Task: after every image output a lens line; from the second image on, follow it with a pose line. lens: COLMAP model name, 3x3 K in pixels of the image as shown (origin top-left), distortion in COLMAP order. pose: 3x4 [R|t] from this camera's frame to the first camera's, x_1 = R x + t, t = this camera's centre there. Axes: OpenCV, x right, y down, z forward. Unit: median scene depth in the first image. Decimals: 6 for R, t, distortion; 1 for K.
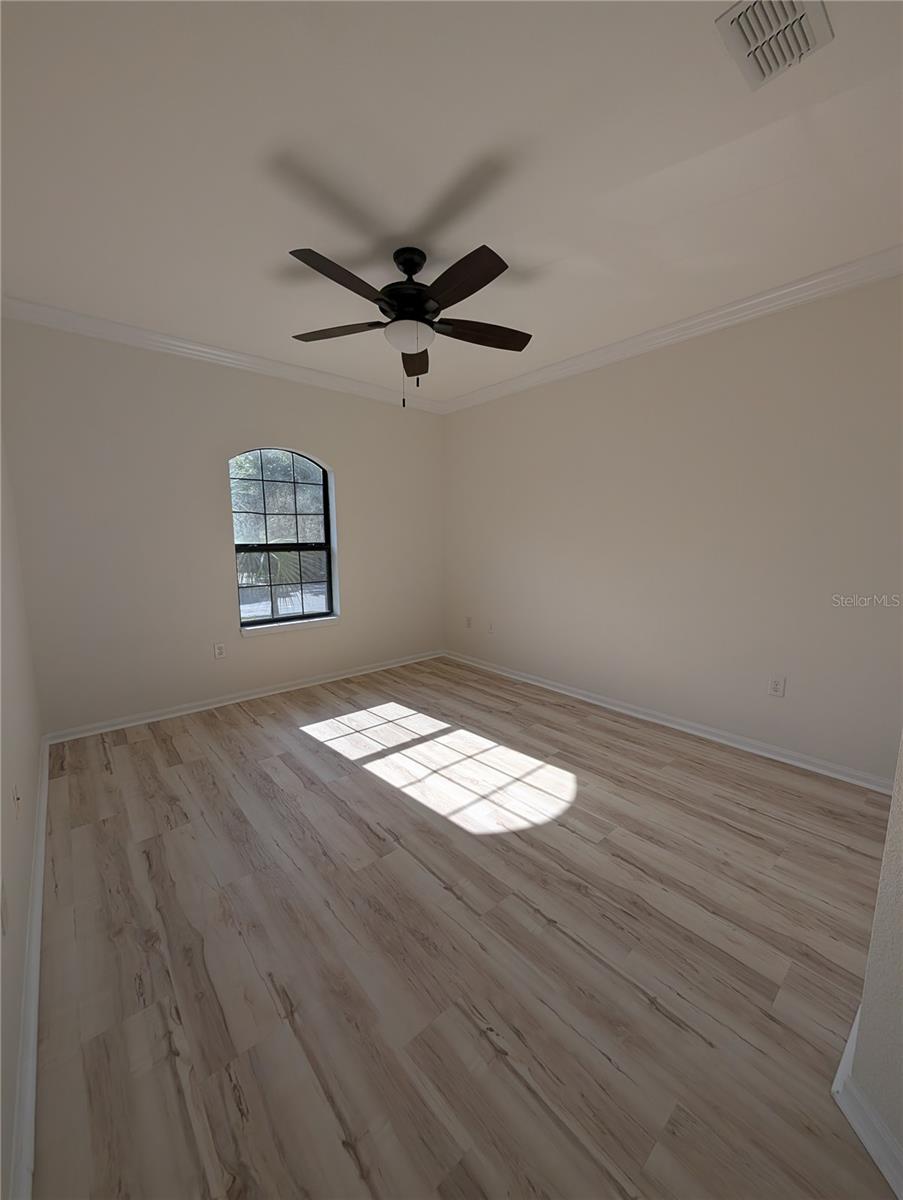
lens RADIAL K [[459.5, 0, 451.4], [0, 459.5, 602.9], [0, 0, 1]] dist [-0.001091, 0.000465]
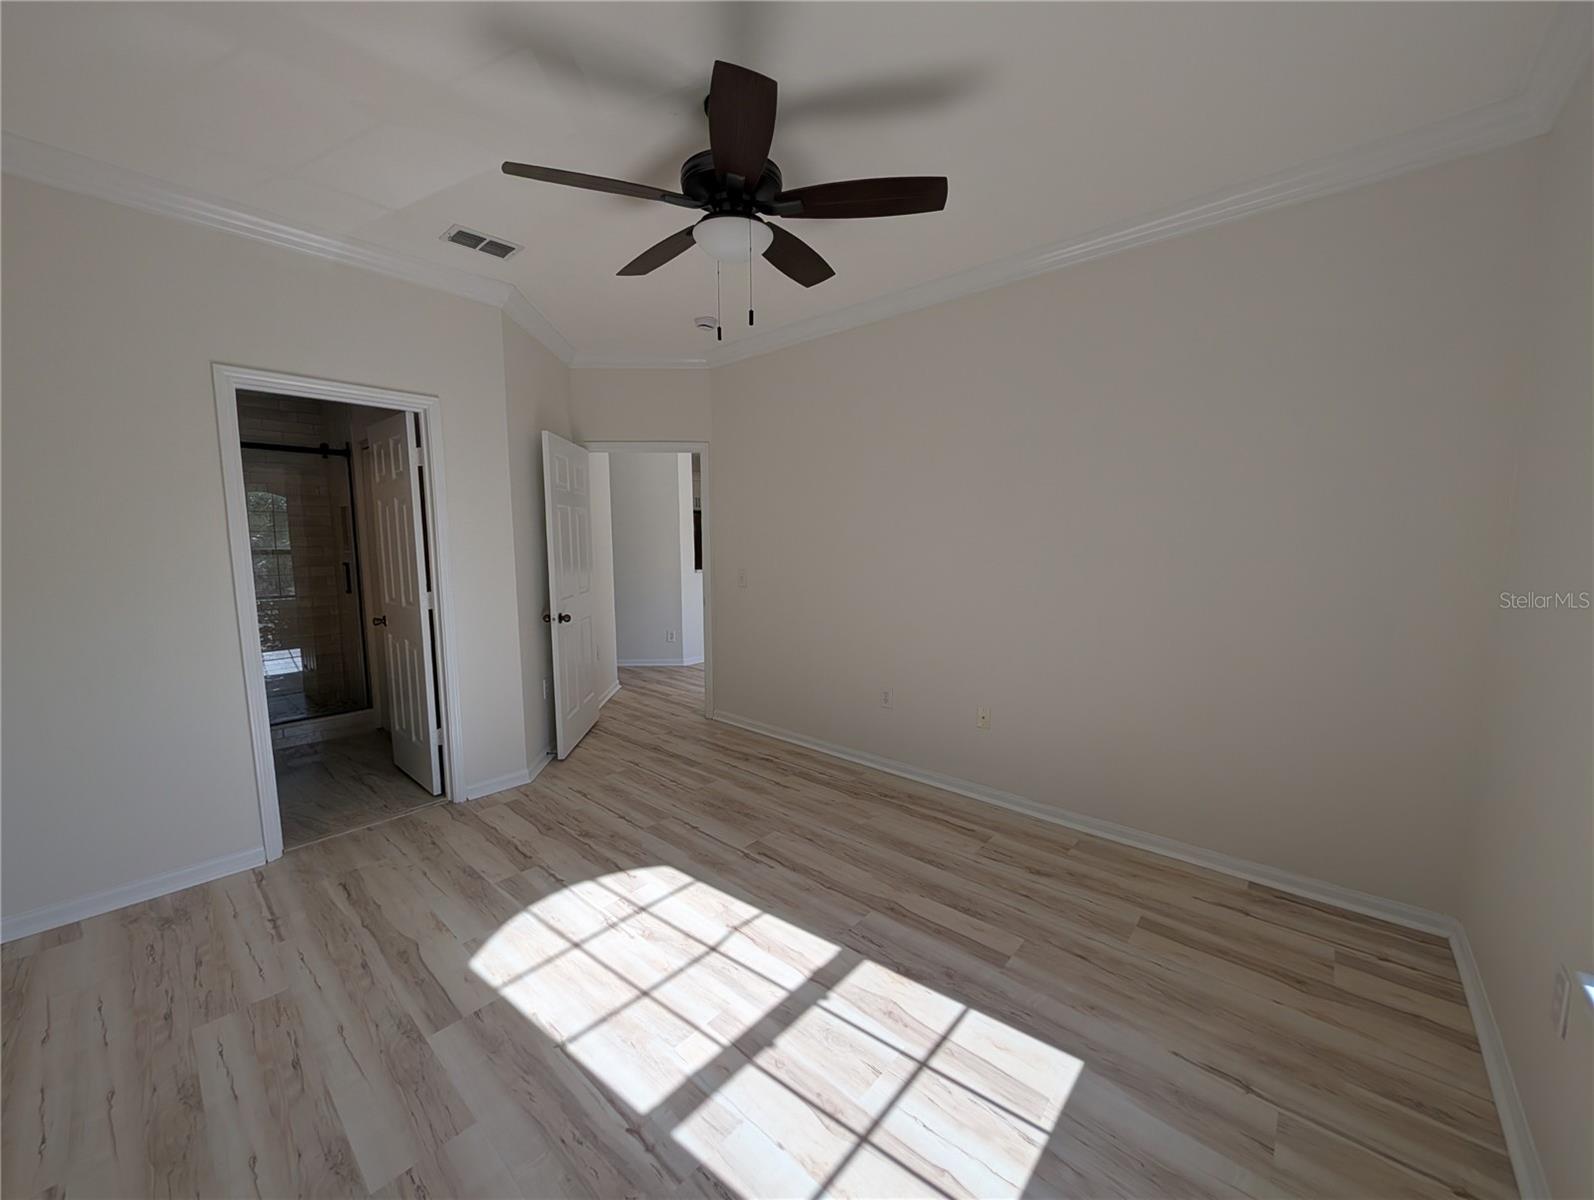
lens RADIAL K [[610.4, 0, 799.3], [0, 610.4, 600.3], [0, 0, 1]] dist [-0.001091, 0.000465]
pose [[-0.990537, 0.017462, -0.136133, -0.053940], [-0.017070, 0.968499, 0.248432, -0.293628], [0.136183, 0.248405, -0.959036, 1.857520]]
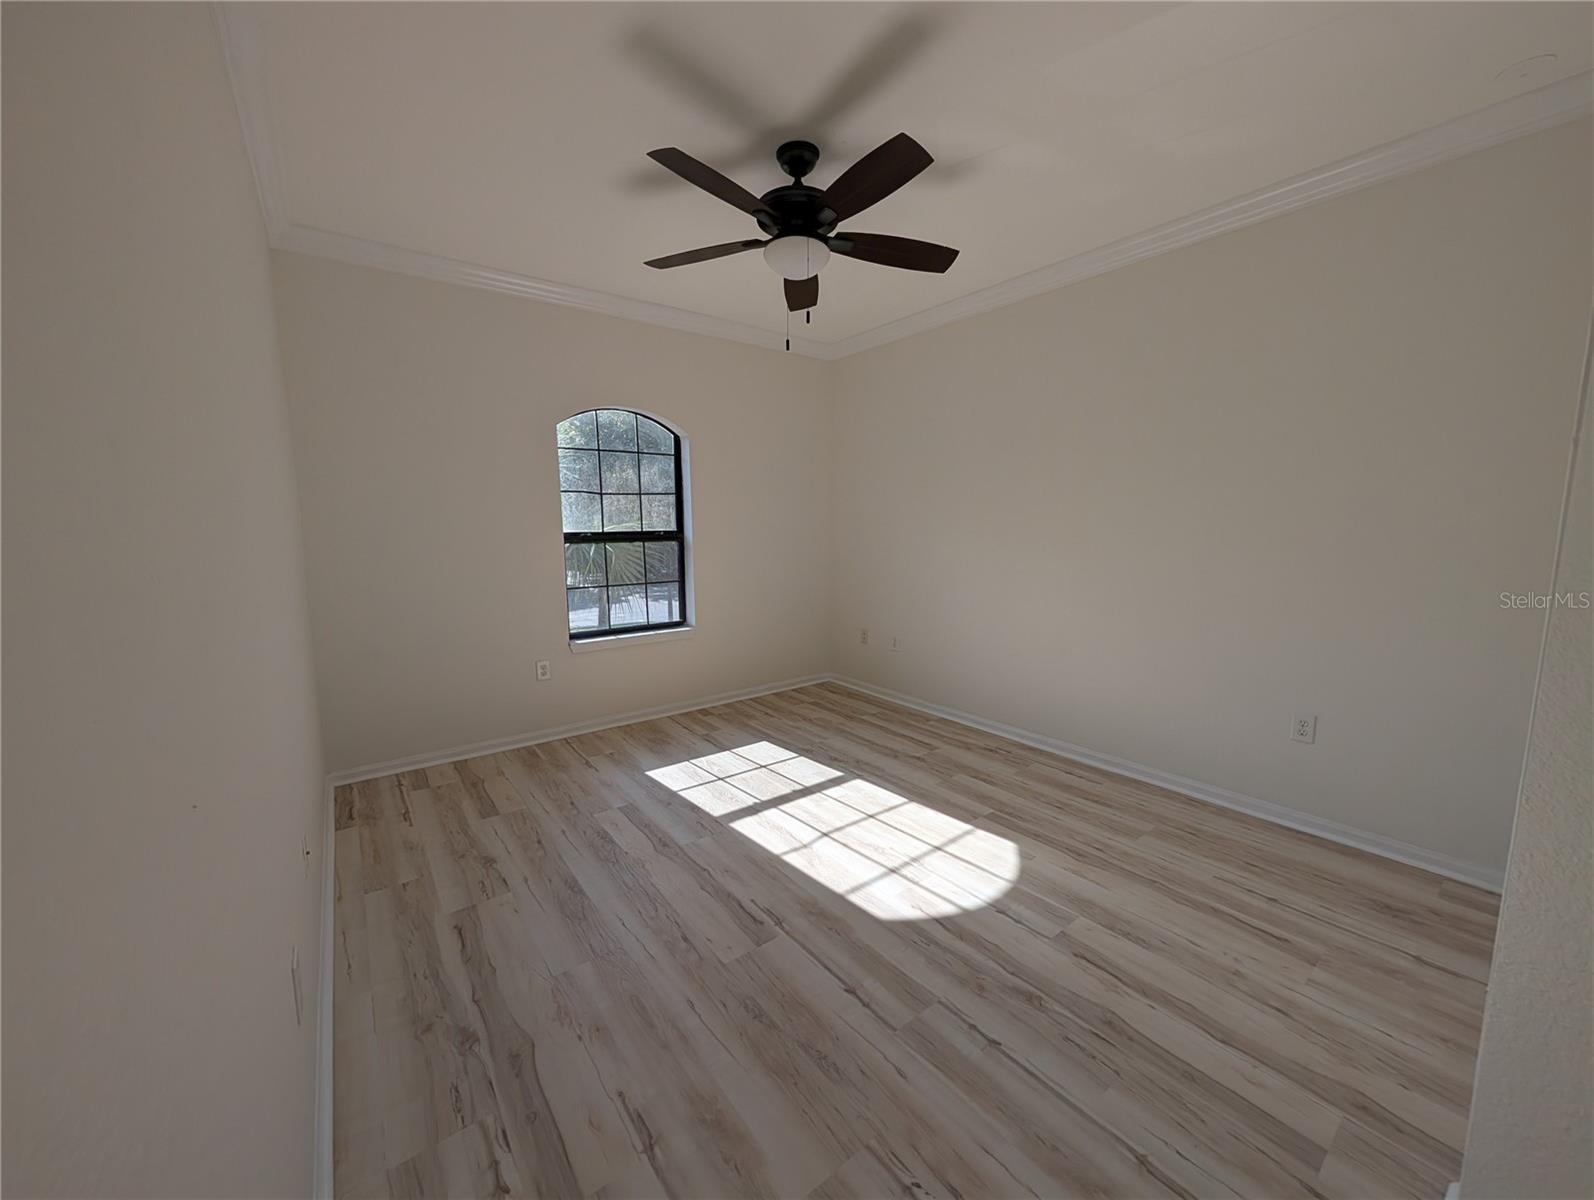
lens RADIAL K [[610.4, 0, 793.3], [0, 610.4, 605.0], [0, 0, 1]] dist [-0.001091, 0.000465]
pose [[0.997961, 0.004048, -0.063702, -0.028950], [-0.004737, 0.999932, -0.010668, 0.004464], [0.063655, 0.010948, 0.997912, -0.000367]]
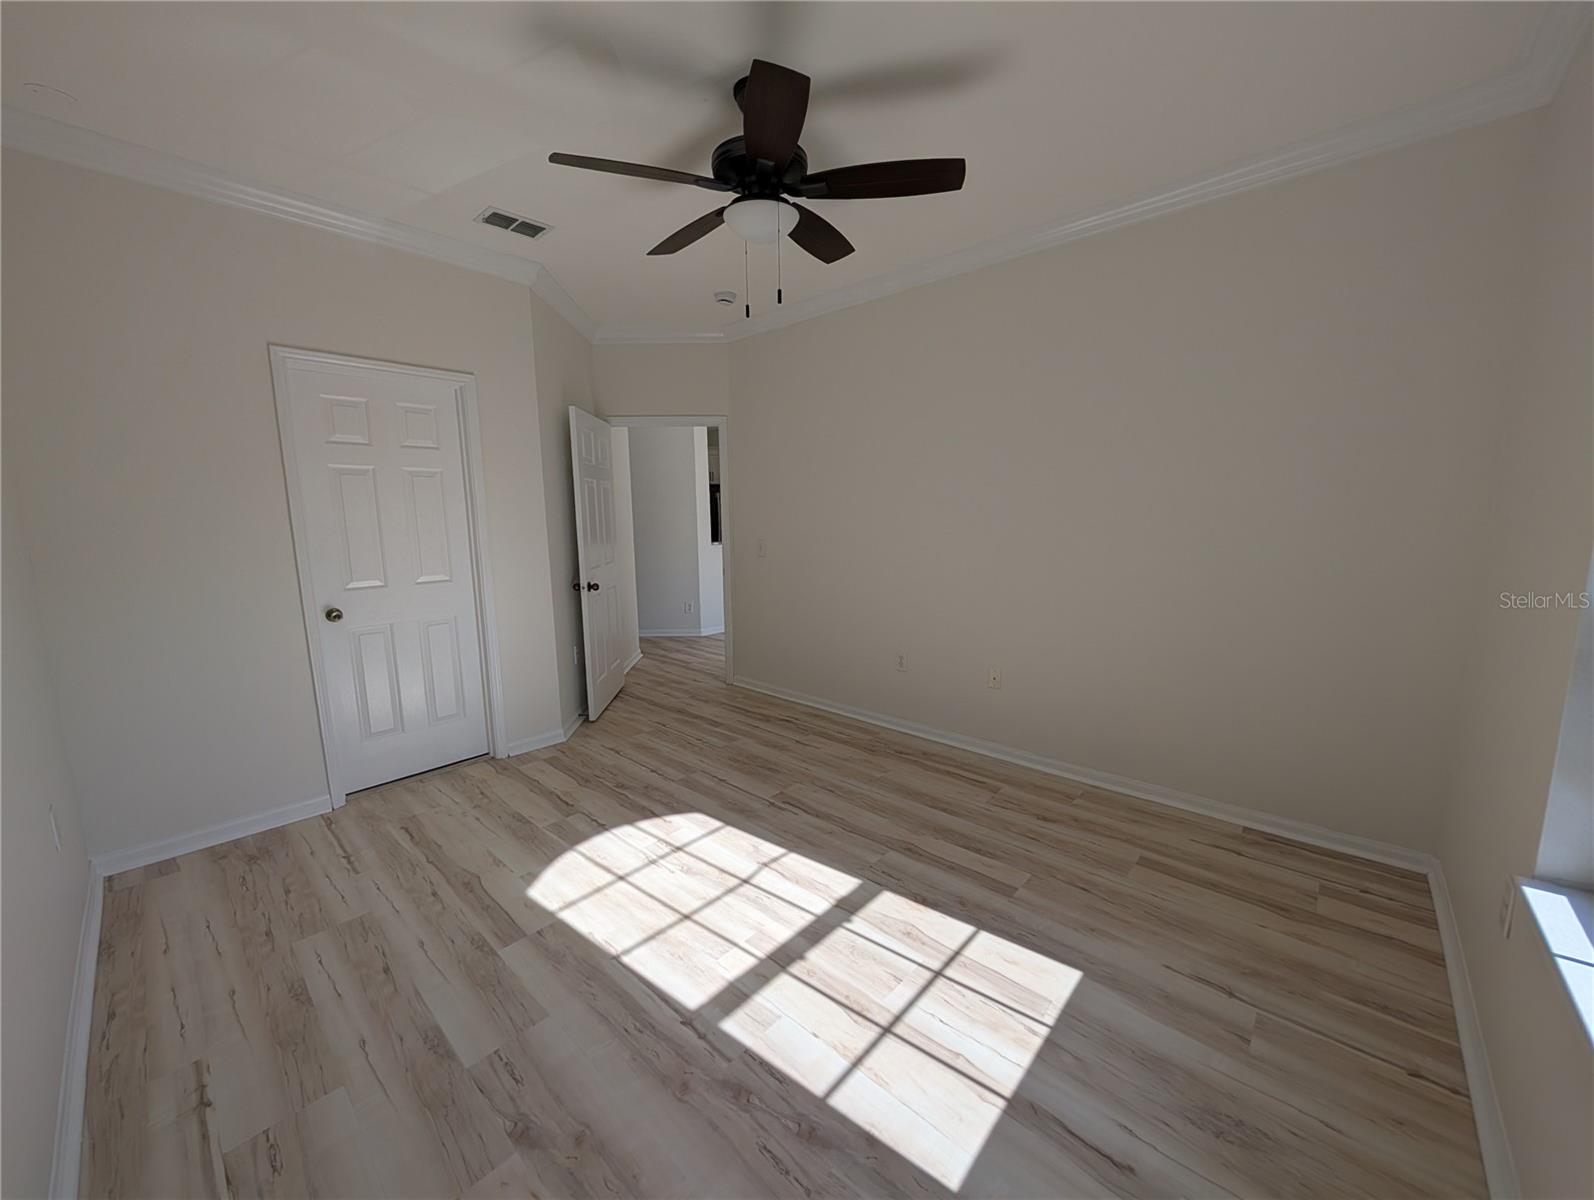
lens RADIAL K [[610.4, 0, 798.1], [0, 610.4, 602.2], [0, 0, 1]] dist [-0.001091, 0.000465]
pose [[-0.992608, 0.028160, -0.118051, -0.021940], [-0.007319, 0.957047, 0.289840, -0.290689], [0.121143, 0.288561, -0.949767, 1.922483]]
